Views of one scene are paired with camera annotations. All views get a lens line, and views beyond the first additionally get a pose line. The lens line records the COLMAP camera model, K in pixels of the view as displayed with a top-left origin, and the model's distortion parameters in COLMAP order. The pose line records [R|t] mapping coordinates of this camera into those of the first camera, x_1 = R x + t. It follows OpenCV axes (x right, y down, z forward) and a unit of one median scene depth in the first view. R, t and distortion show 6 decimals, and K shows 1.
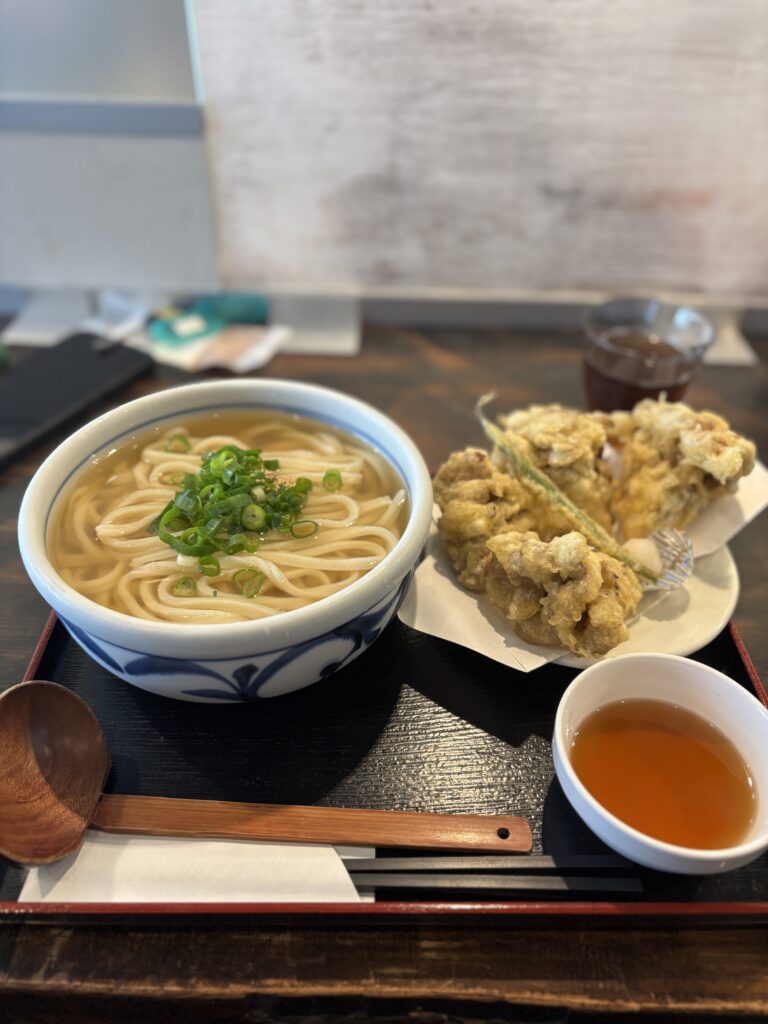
lens RADIAL K [[755.5, 0, 384.0], [0, 755.5, 512.0], [0, 0, 1]] dist [0.028113, -0.006063]
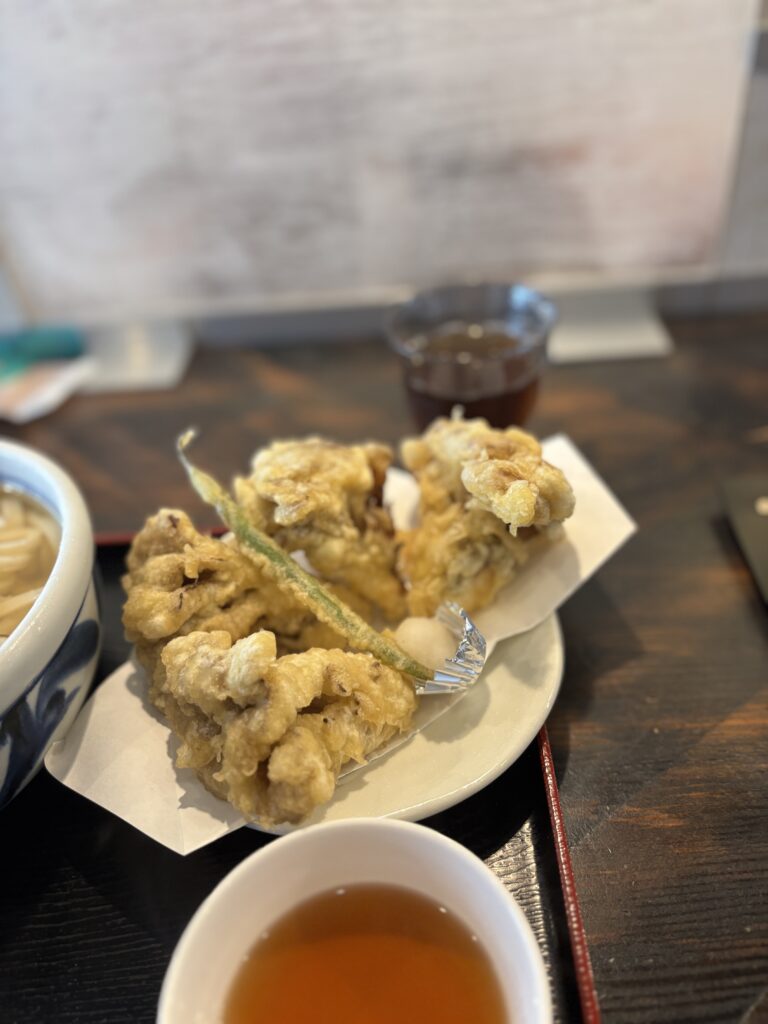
lens RADIAL K [[755.5, 0, 384.0], [0, 755.5, 512.0], [0, 0, 1]] dist [0.028113, -0.006063]
pose [[0.993883, -0.078416, -0.077764, 0.376111], [0.076505, 0.996696, -0.027268, -0.047114], [0.079645, 0.021152, 0.996599, 0.303963]]
